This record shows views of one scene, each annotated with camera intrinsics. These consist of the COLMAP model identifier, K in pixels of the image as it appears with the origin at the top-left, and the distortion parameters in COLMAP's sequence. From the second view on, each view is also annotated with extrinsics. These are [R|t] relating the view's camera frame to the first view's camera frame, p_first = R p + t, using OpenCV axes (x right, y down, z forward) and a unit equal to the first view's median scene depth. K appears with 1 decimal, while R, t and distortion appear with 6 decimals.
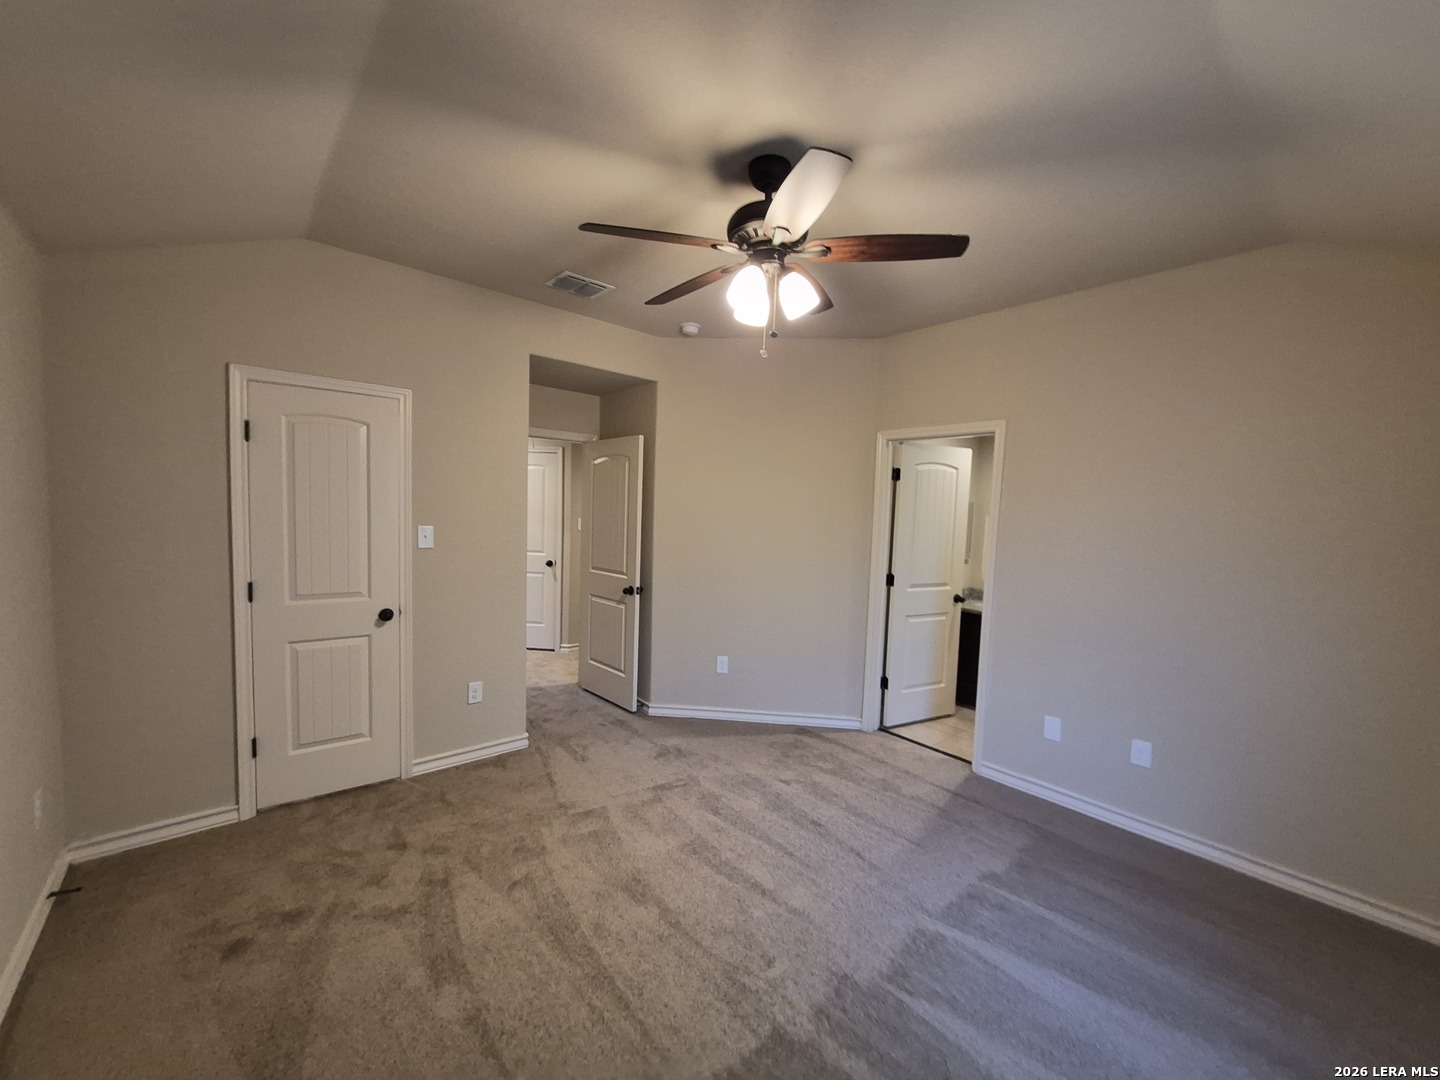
lens RADIAL K [[565.0, 0, 712.1], [0, 565.0, 539.4], [0, 0, 1]] dist [0.006583, -0.000724]
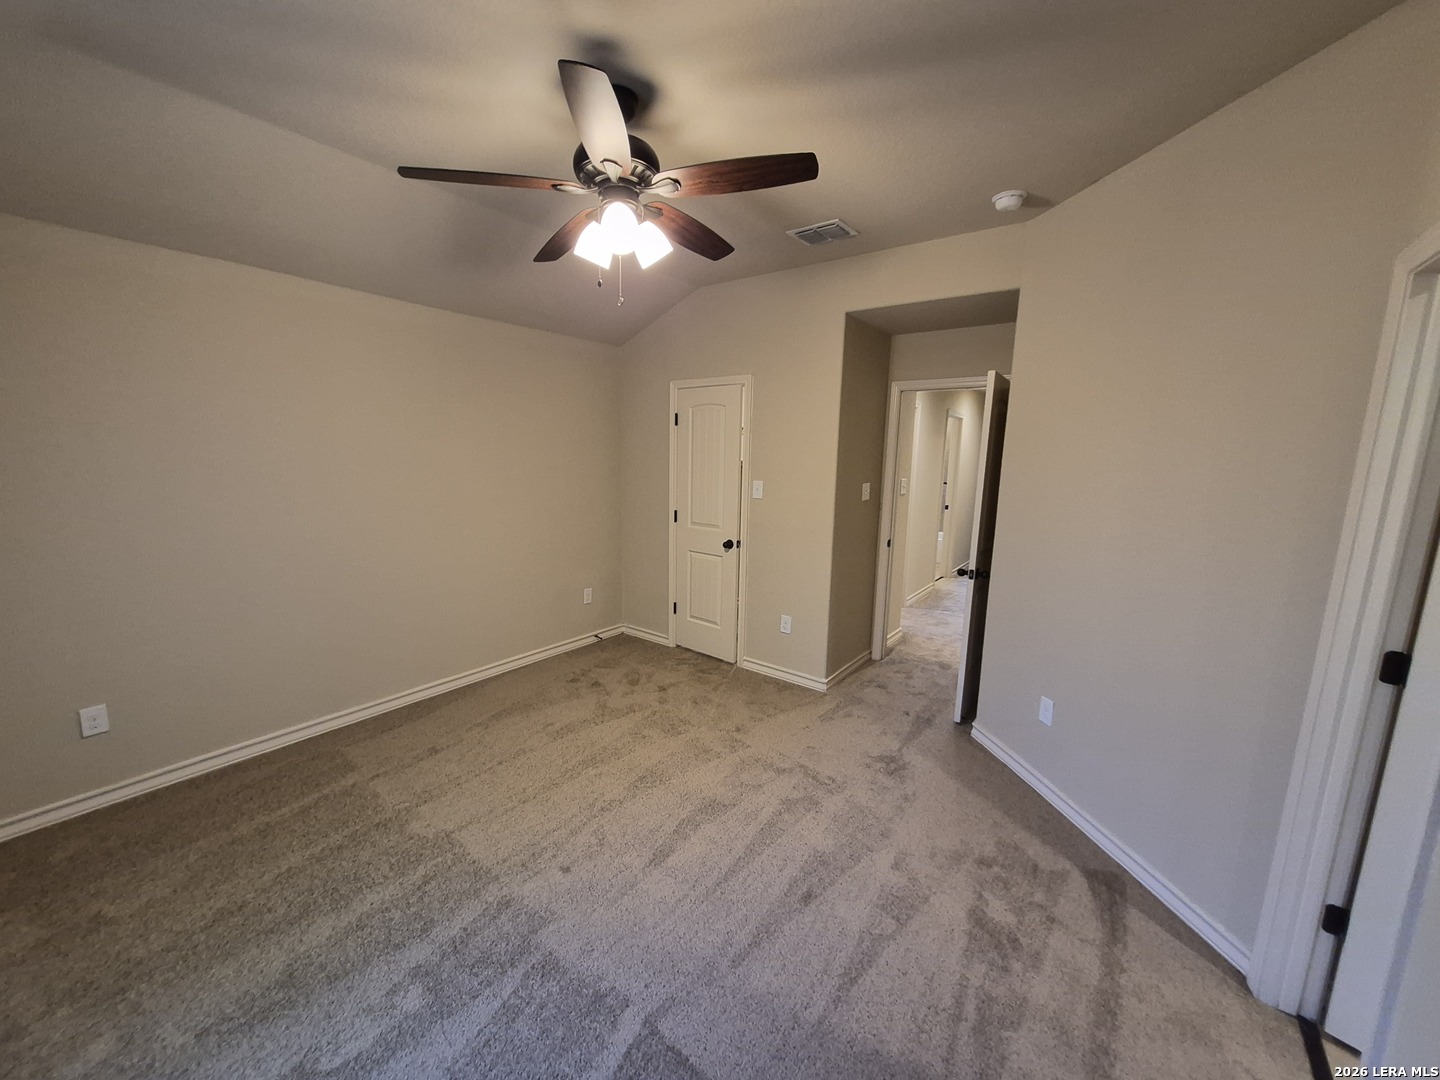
lens RADIAL K [[565.0, 0, 709.1], [0, 565.0, 542.9], [0, 0, 1]] dist [0.006583, -0.000724]
pose [[0.204511, 0.124217, -0.970951, 0.810541], [-0.065625, 0.991424, 0.113014, -0.024760], [0.976662, 0.040606, 0.210909, 0.707012]]
